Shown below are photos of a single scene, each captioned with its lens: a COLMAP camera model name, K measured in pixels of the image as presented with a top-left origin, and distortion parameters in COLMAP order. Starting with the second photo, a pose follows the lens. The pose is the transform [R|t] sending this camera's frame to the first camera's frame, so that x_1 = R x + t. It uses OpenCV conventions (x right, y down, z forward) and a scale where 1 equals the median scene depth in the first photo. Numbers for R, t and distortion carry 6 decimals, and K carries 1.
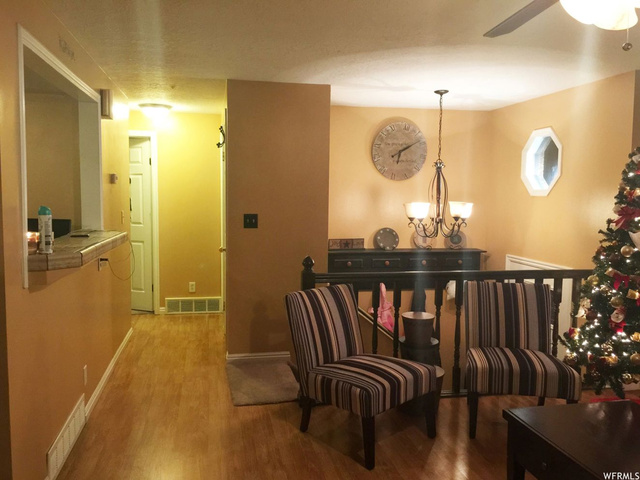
lens RADIAL K [[545.6, 0, 320.0], [0, 545.6, 241.3], [0, 0, 1]] dist [0.073706, -0.102005]
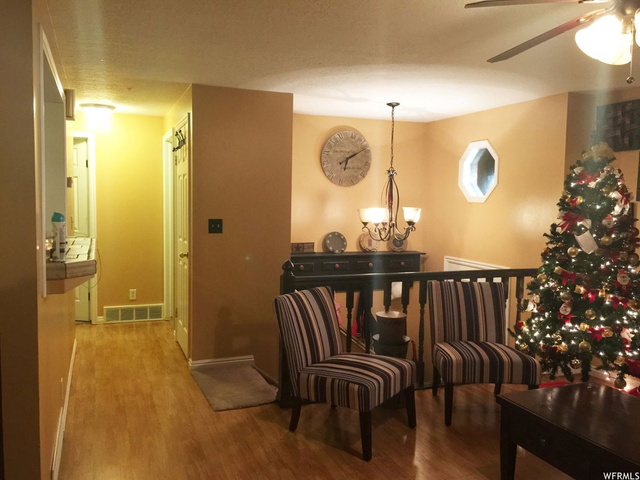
lens RADIAL K [[545.6, 0, 319.8], [0, 545.6, 239.2], [0, 0, 1]] dist [0.073706, -0.102005]
pose [[0.983448, -0.007910, 0.181018, -0.122938], [0.009832, 0.999904, -0.009720, -0.001556], [-0.180924, 0.011338, 0.983432, -0.018204]]
